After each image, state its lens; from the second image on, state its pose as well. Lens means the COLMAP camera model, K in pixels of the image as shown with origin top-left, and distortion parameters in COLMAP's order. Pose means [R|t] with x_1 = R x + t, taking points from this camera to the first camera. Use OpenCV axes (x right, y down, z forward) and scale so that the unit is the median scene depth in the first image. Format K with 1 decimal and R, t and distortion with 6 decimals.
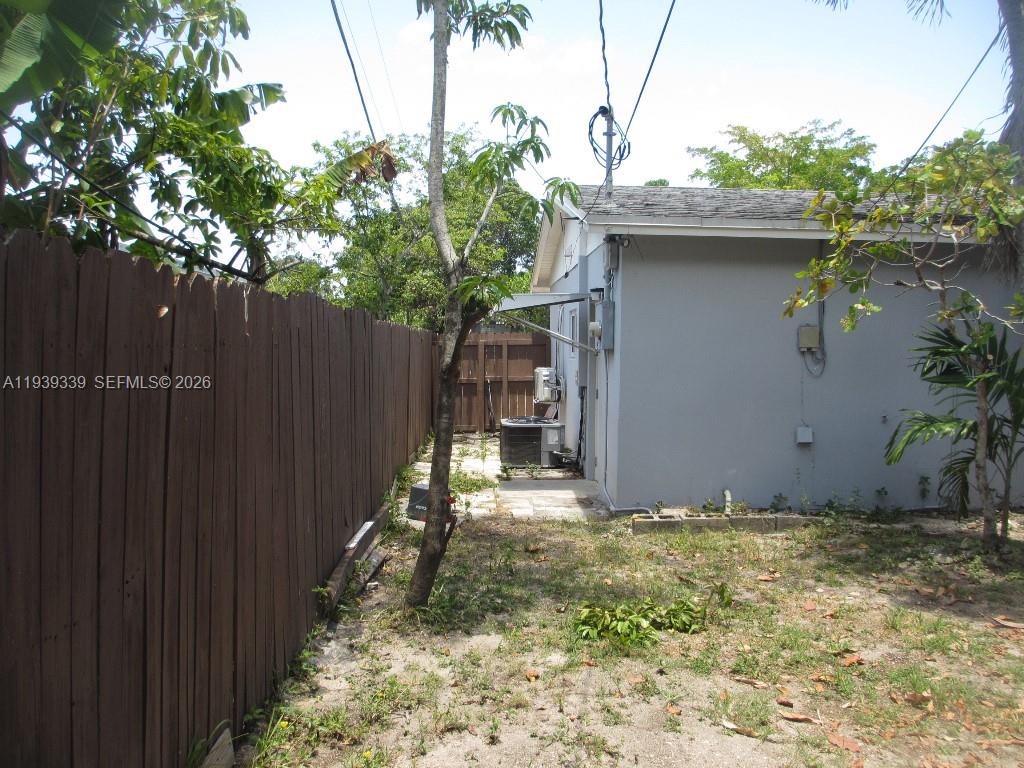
lens RADIAL K [[856.0, 0, 513.0], [0, 856.0, 379.1], [0, 0, 1]] dist [-0.058245, 0.006619]
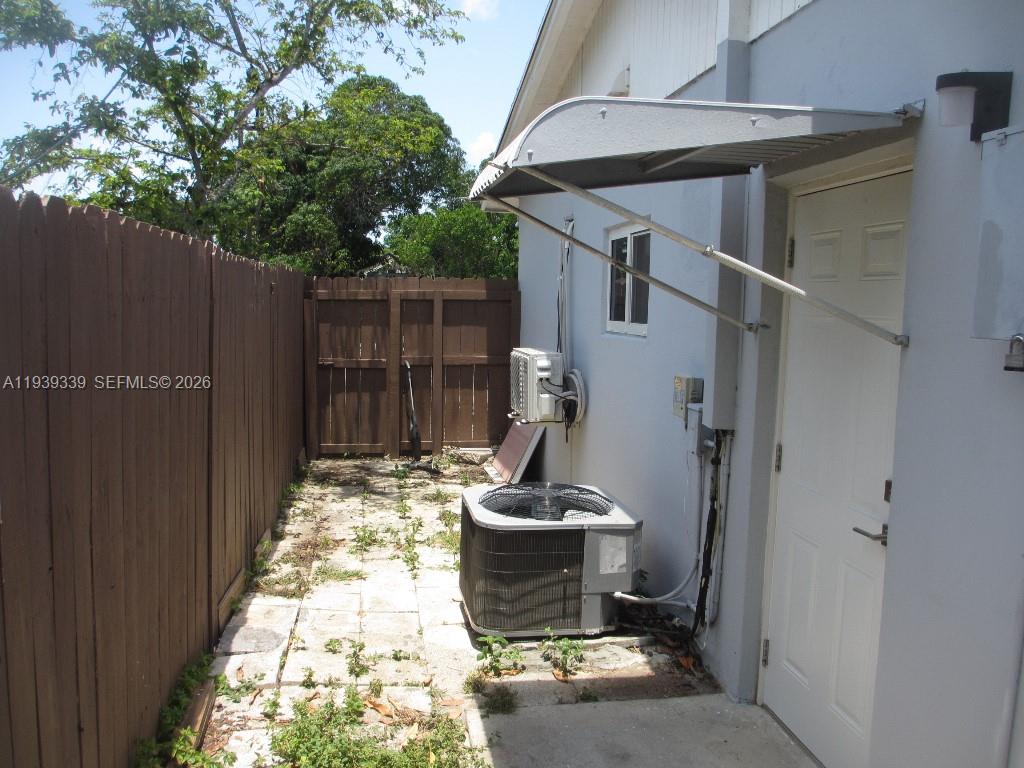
lens RADIAL K [[856.0, 0, 509.1], [0, 856.0, 389.5], [0, 0, 1]] dist [-0.058245, 0.006619]
pose [[0.992846, 0.006864, 0.119205, -0.029648], [-0.014784, 0.997731, 0.065683, -0.019053], [-0.118484, -0.066976, 0.990695, 0.440645]]
